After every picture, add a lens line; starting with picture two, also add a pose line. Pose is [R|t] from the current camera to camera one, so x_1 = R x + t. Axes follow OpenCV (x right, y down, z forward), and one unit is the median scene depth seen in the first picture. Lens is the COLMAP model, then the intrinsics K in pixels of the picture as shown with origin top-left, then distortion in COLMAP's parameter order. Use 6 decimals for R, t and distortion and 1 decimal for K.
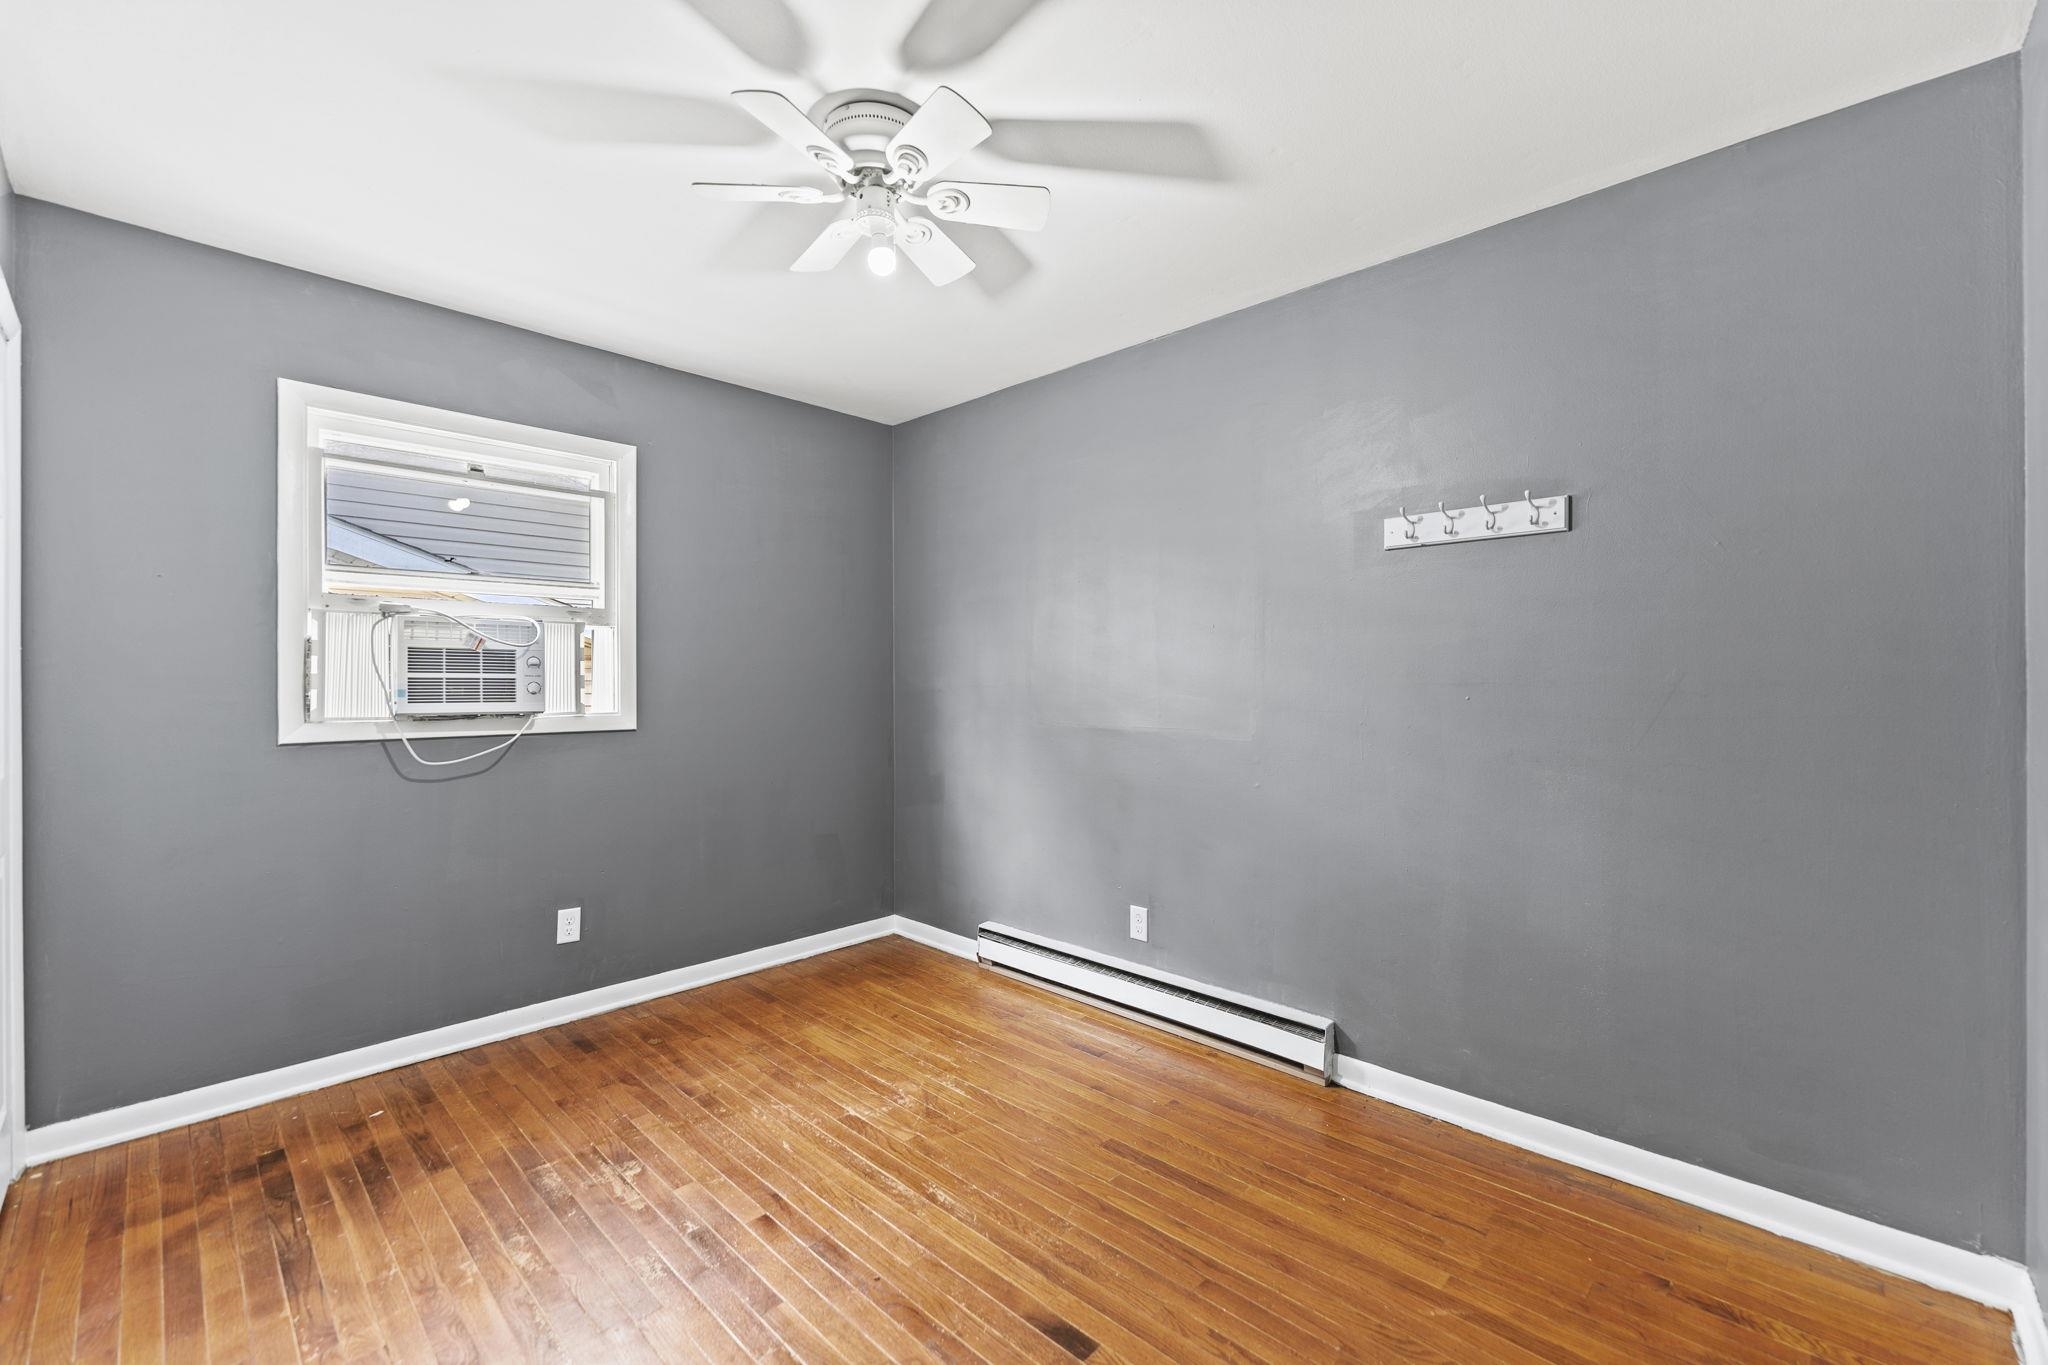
lens RADIAL K [[829.5, 0, 1016.6], [0, 829.5, 692.5], [0, 0, 1]] dist [0.002197, 0.000486]
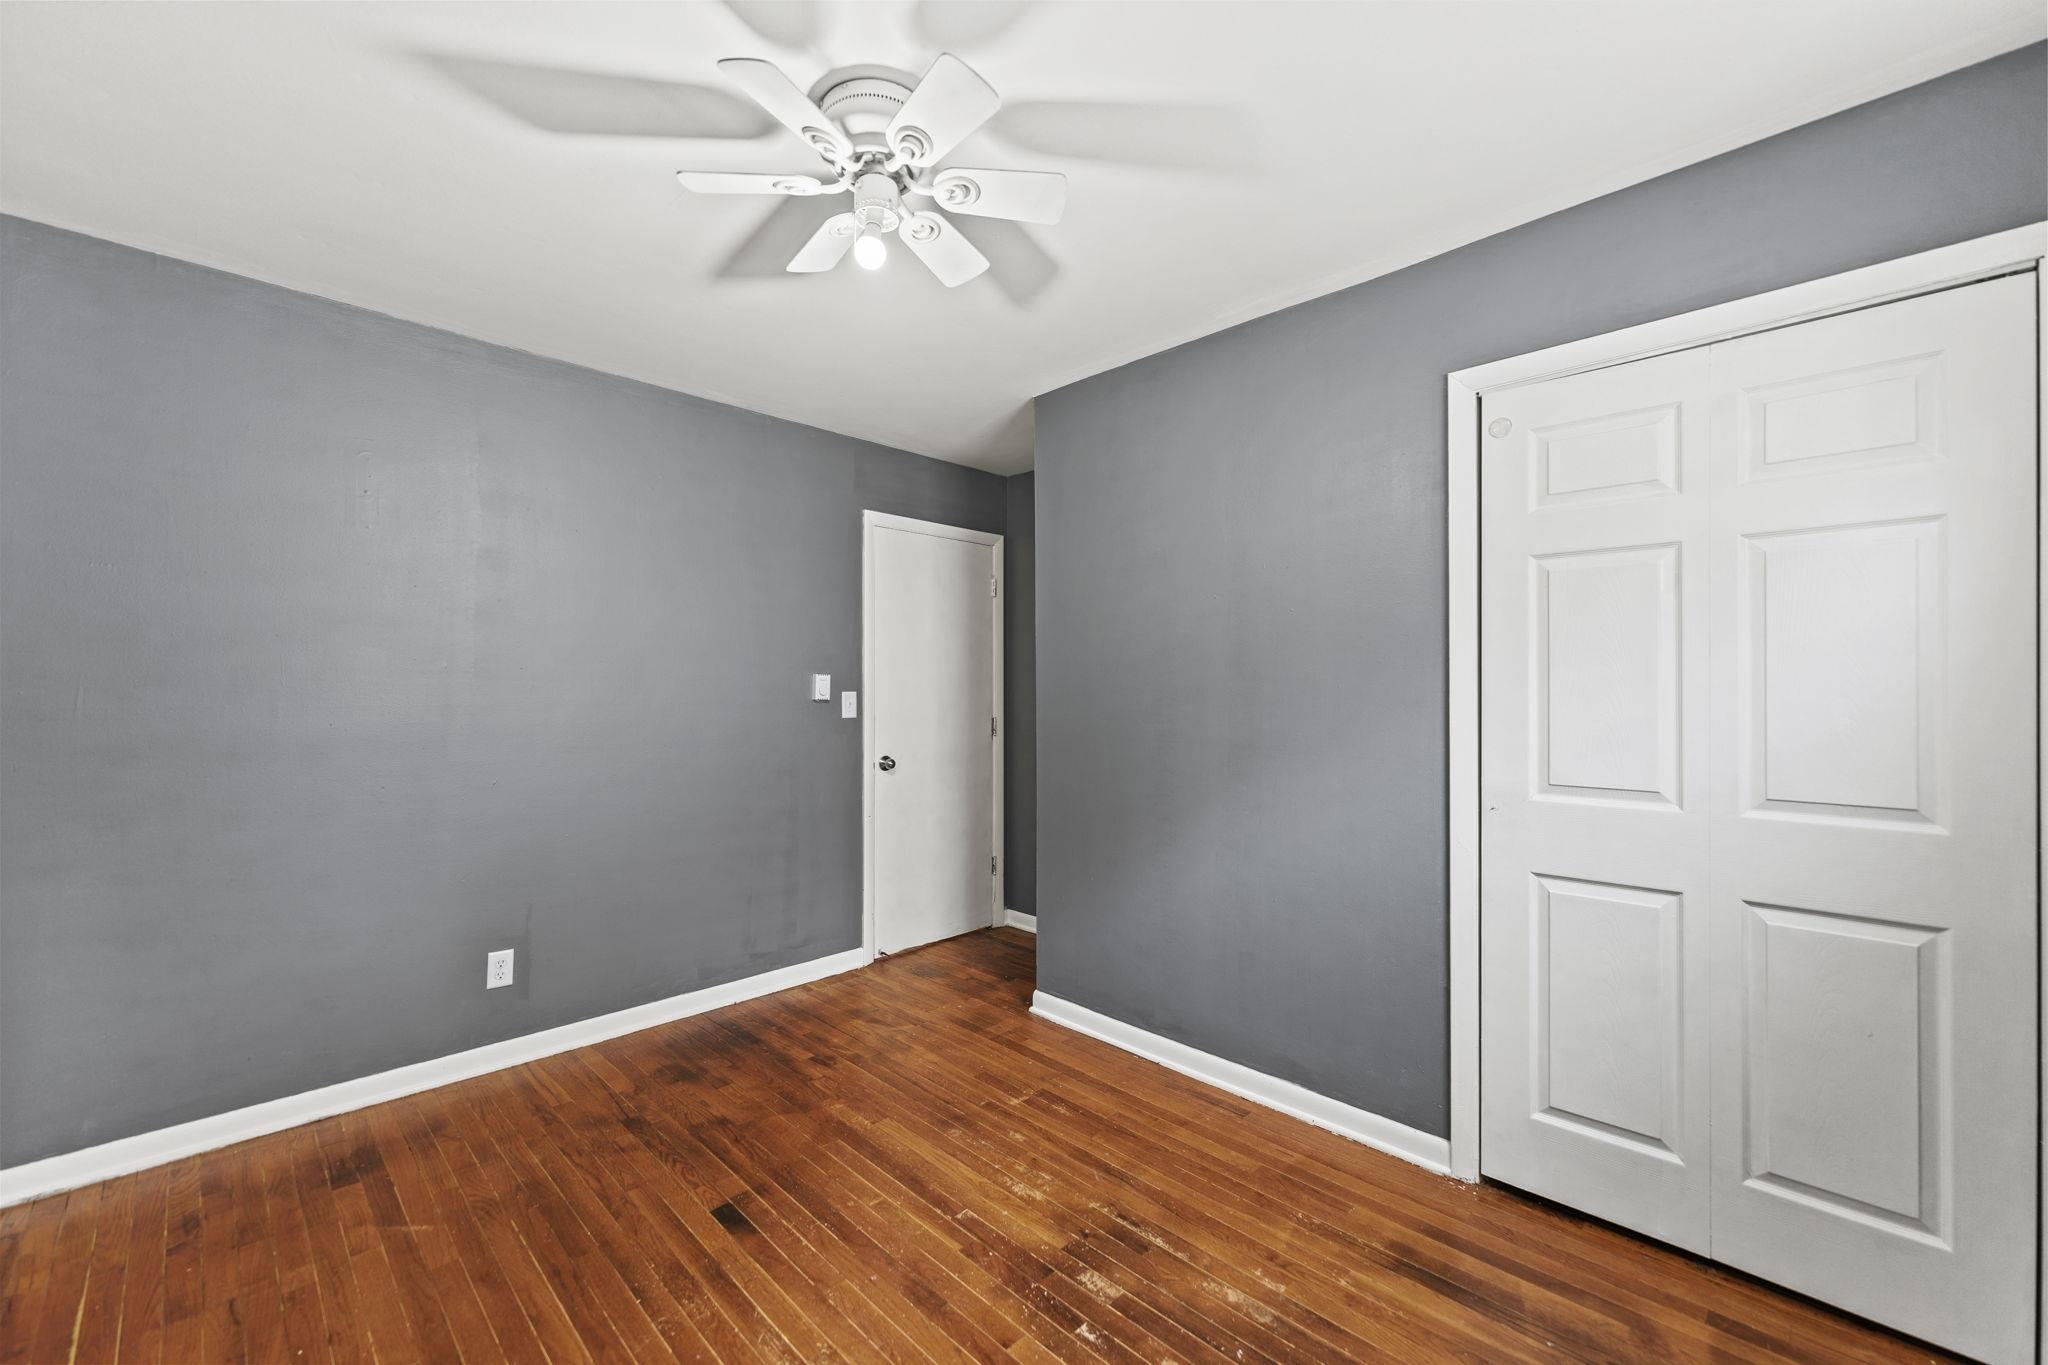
lens RADIAL K [[829.5, 0, 1016.6], [0, 829.5, 692.5], [0, 0, 1]] dist [0.002197, 0.000486]
pose [[-0.999826, -0.000318, 0.018644, -0.360747], [-0.000347, 0.999999, -0.001514, -0.034873], [-0.018644, -0.001520, -0.999825, 2.026813]]
